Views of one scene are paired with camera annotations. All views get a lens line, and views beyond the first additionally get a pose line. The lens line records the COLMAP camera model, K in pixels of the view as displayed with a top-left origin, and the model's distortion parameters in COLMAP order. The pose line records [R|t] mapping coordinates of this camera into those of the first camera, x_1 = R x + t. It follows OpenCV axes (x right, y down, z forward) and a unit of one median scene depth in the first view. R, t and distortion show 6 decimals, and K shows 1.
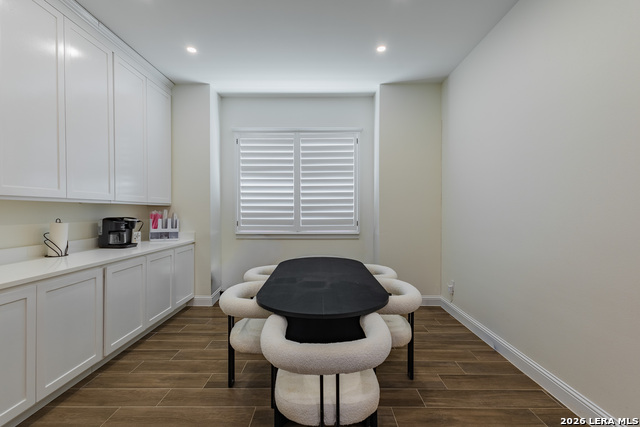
lens RADIAL K [[294.3, 0, 320.7], [0, 294.3, 213.4], [0, 0, 1]] dist [0.010350, -0.002834]
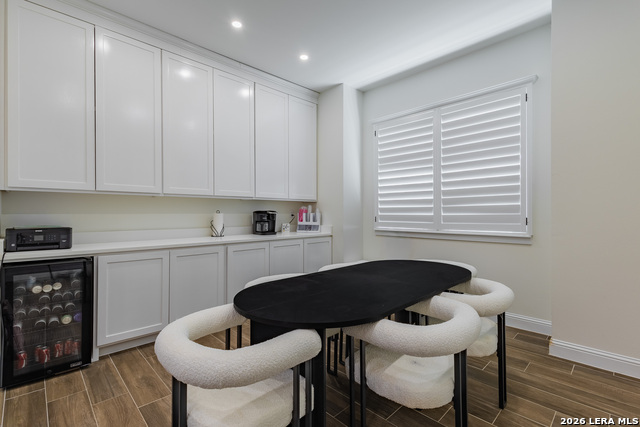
lens RADIAL K [[294.3, 0, 318.0], [0, 294.3, 214.8], [0, 0, 1]] dist [0.010350, -0.002834]
pose [[0.701745, 0.003031, -0.712422, 0.319870], [-0.004441, 0.999990, -0.000120, 0.024936], [0.712414, 0.003248, 0.701752, 0.231520]]
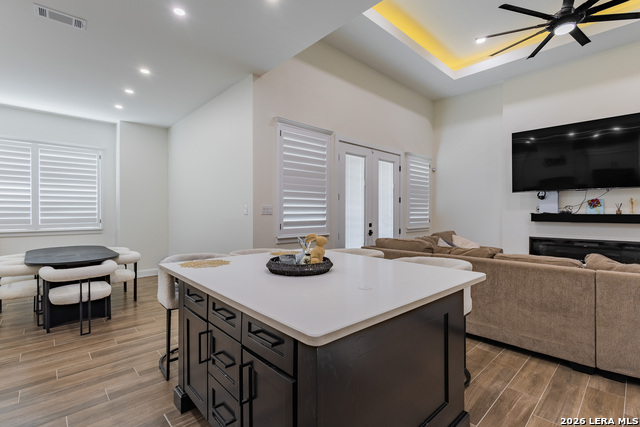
lens RADIAL K [[294.3, 0, 319.6], [0, 294.3, 212.5], [0, 0, 1]] dist [0.010350, -0.002834]
pose [[0.725977, -0.001743, 0.687717, -0.083428], [0.004672, 0.999986, -0.002397, 0.004527], [-0.687703, 0.004953, 0.725975, -0.712981]]
